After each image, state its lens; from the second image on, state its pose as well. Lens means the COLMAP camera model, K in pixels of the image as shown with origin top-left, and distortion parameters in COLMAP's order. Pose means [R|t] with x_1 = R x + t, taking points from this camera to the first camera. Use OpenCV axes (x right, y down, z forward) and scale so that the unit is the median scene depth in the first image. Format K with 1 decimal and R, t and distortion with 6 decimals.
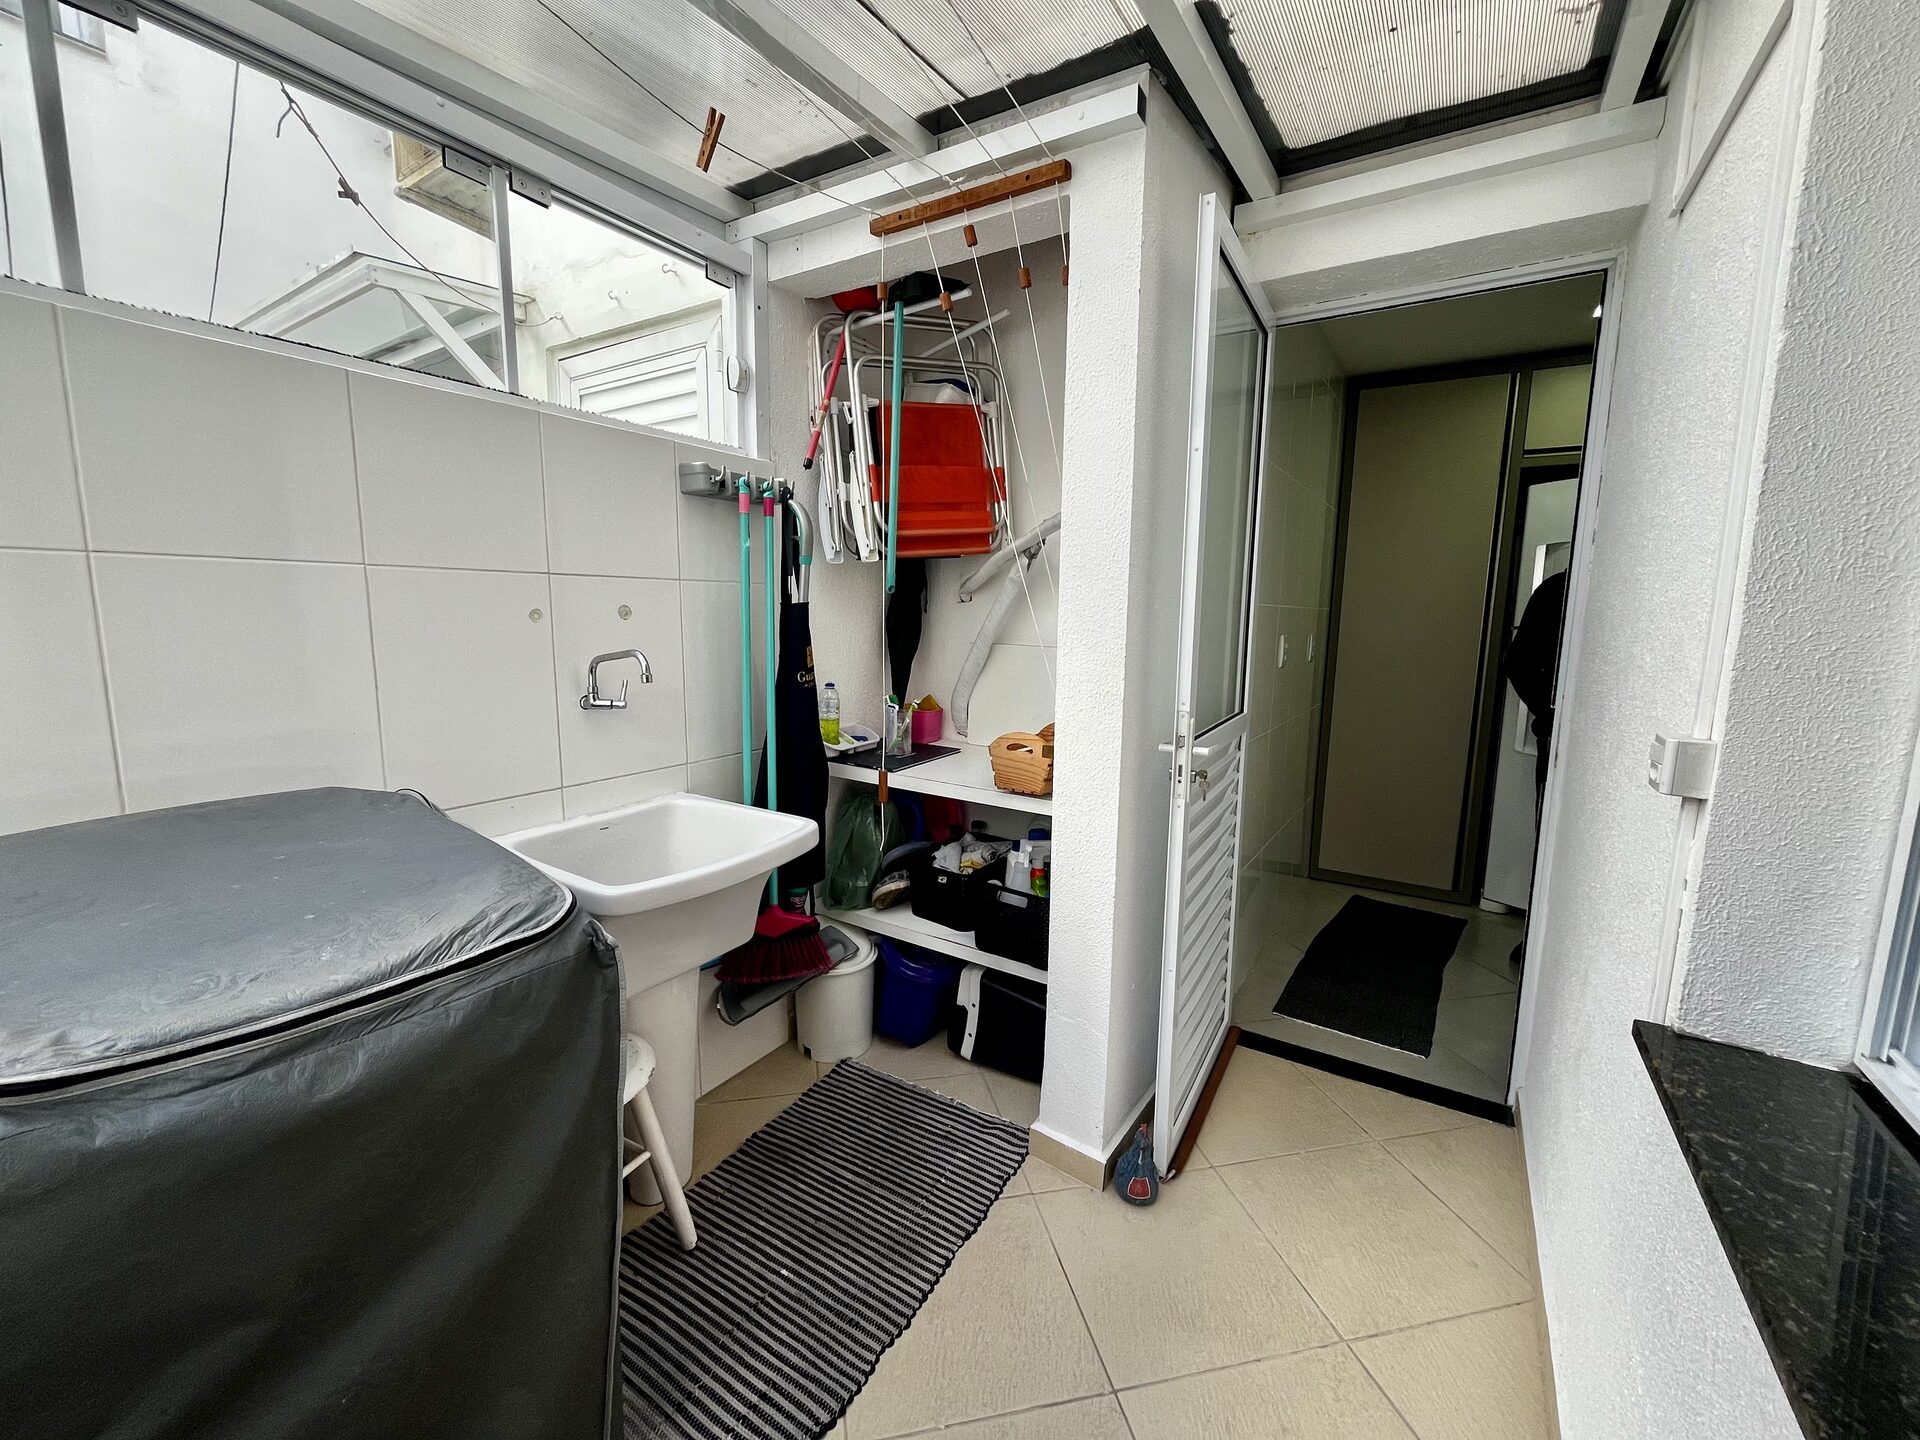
lens RADIAL K [[772.7, 0, 955.8], [0, 772.7, 719.8], [0, 0, 1]] dist [0.000226, -0.000243]
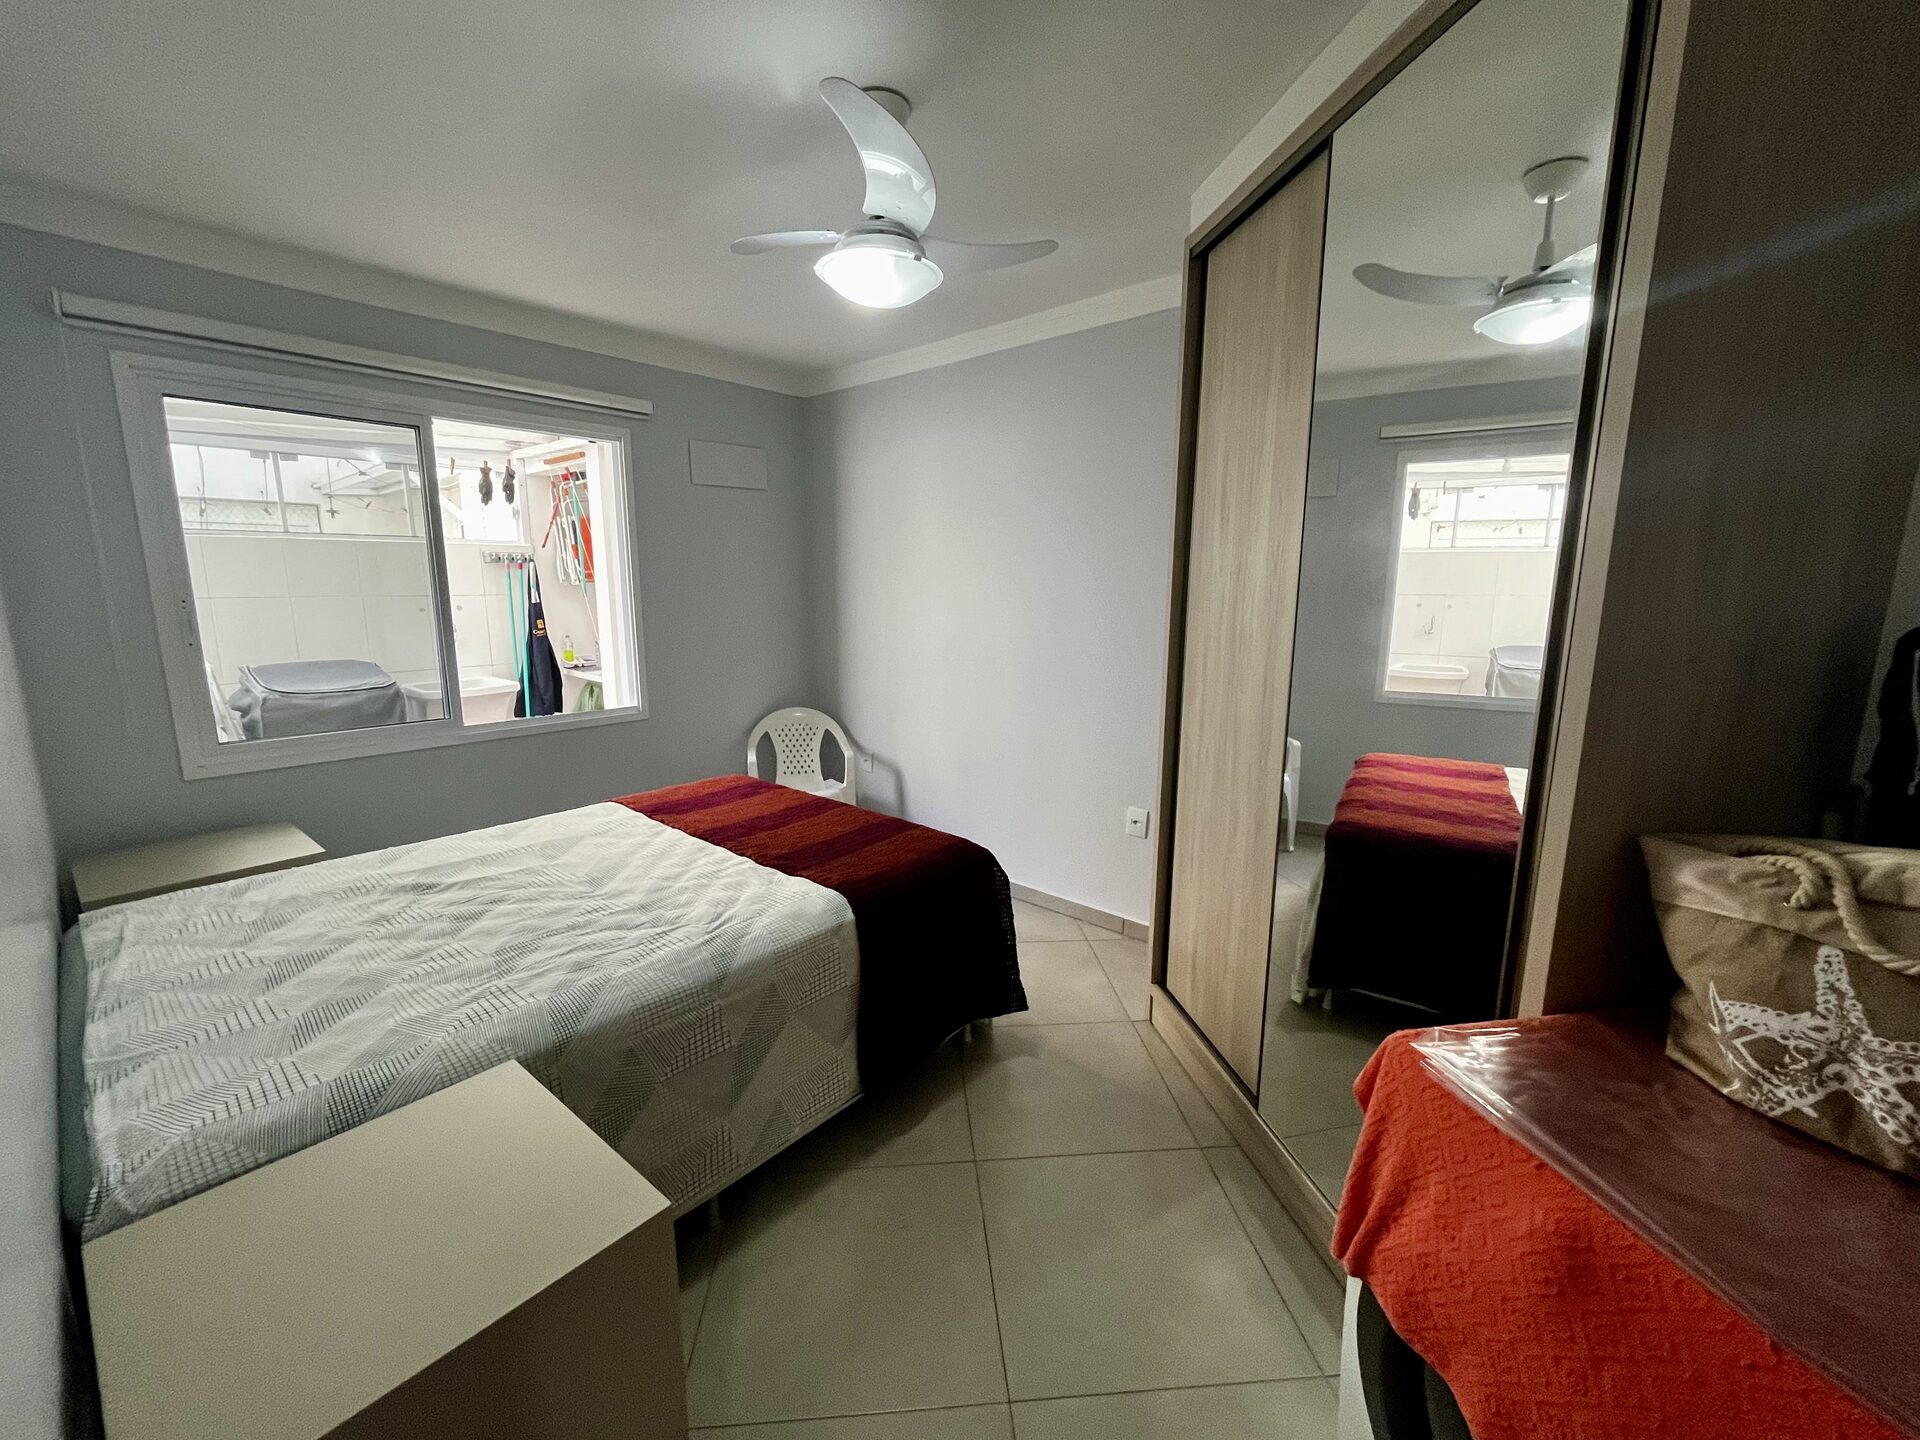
lens RADIAL K [[772.7, 0, 955.8], [0, 772.7, 719.8], [0, 0, 1]] dist [0.000226, -0.000243]
pose [[0.990735, 0.014459, -0.135037, 2.132388], [-0.010066, 0.999399, 0.033161, 0.191628], [0.135436, -0.031494, 0.990285, -1.880674]]
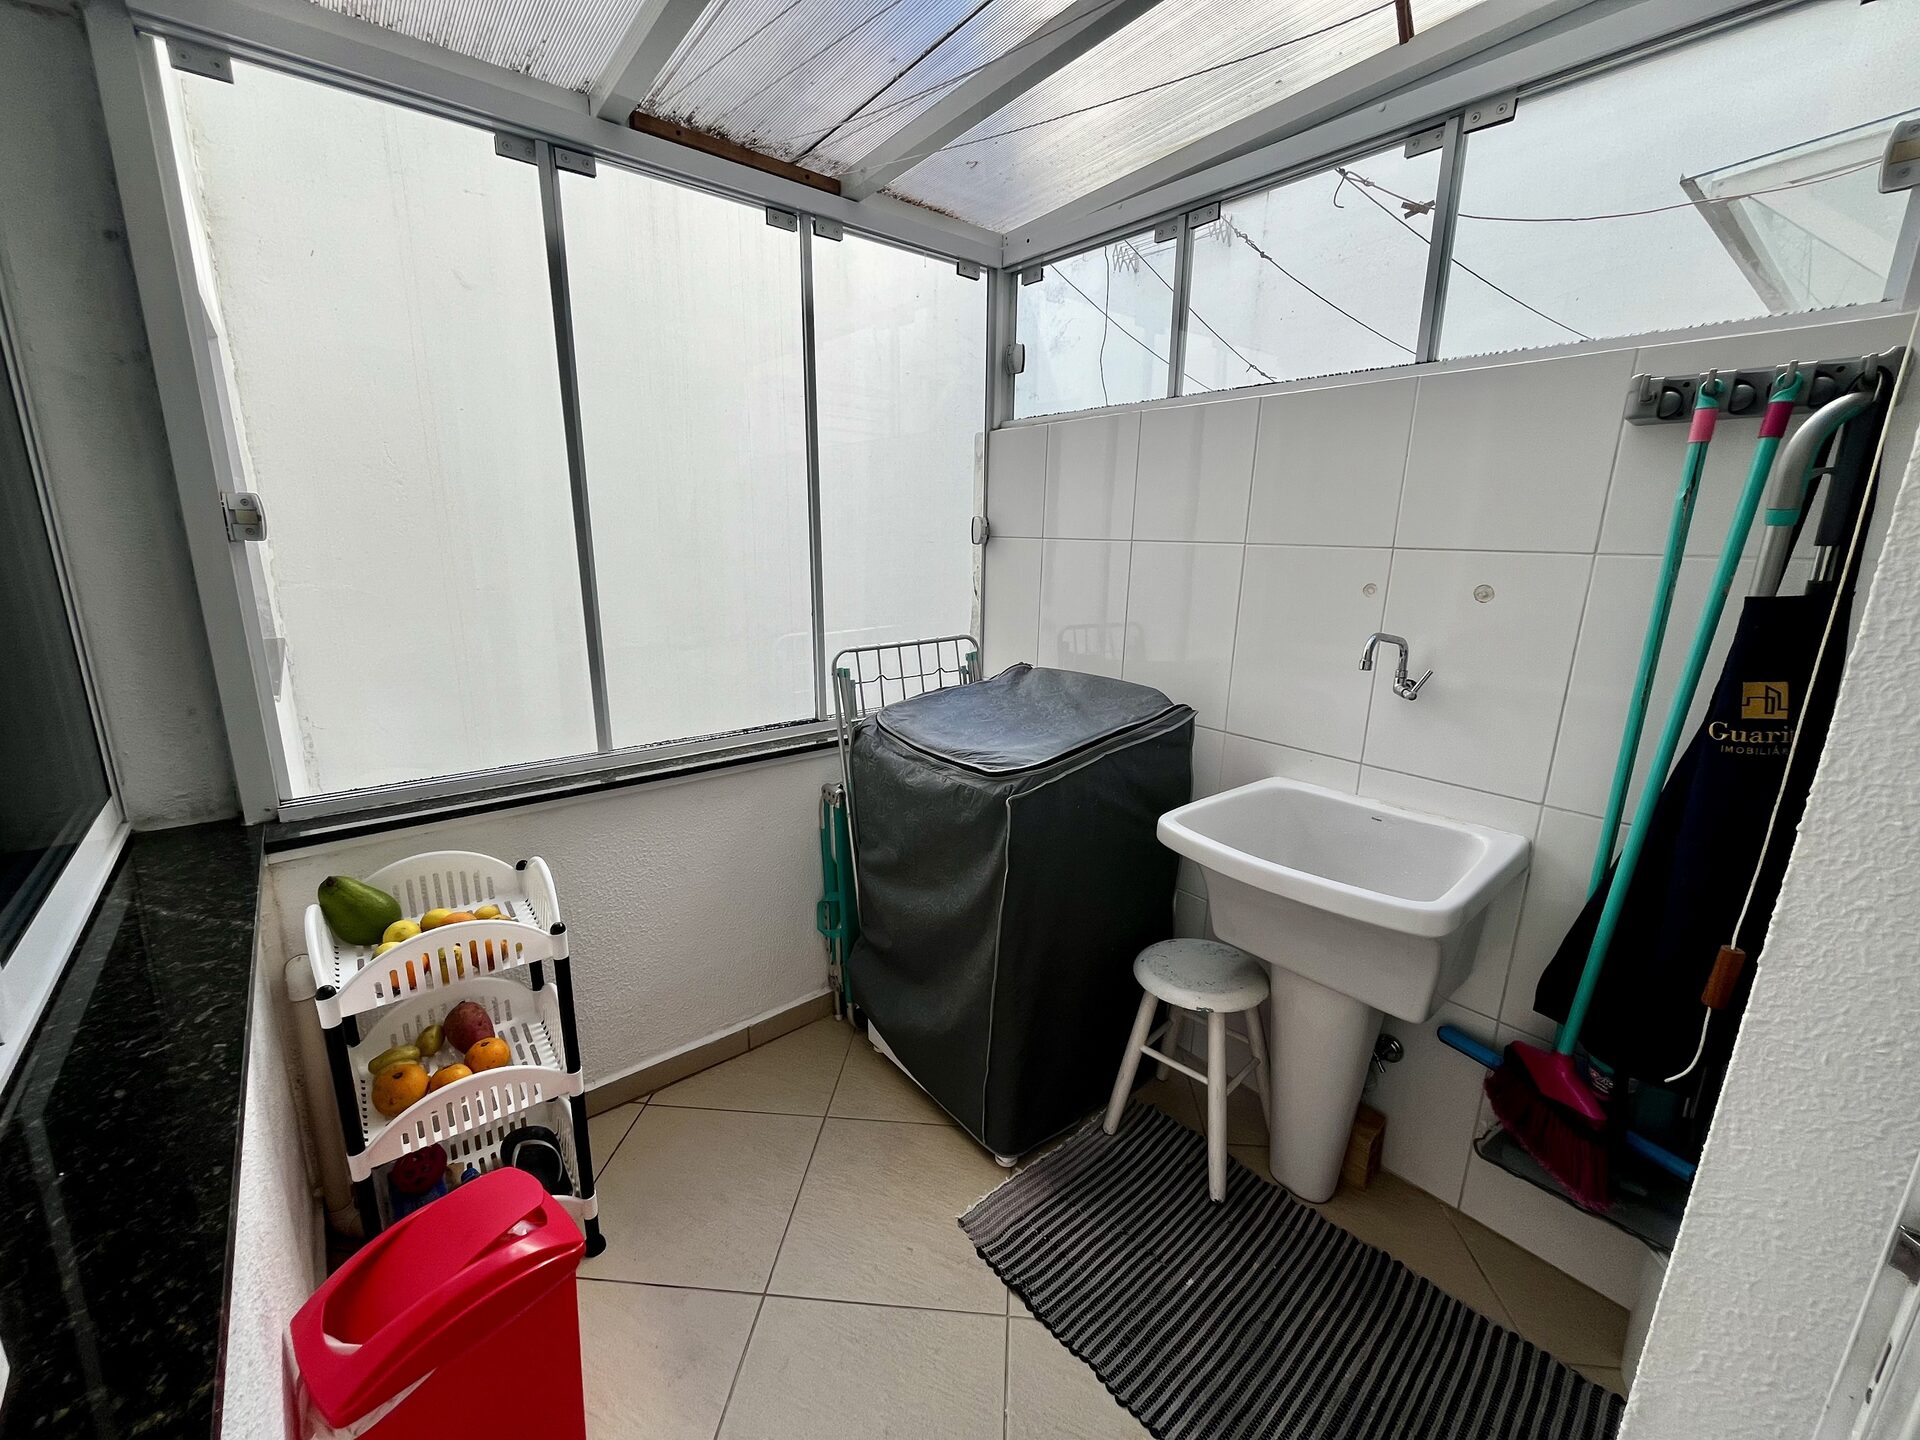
lens RADIAL K [[772.7, 0, 955.8], [0, 772.7, 719.8], [0, 0, 1]] dist [0.000226, -0.000243]
pose [[-0.295640, 0.209628, -0.932016, 0.659455], [-0.160353, 0.950894, 0.264739, -0.170641], [0.941745, 0.227719, -0.247508, 0.861870]]
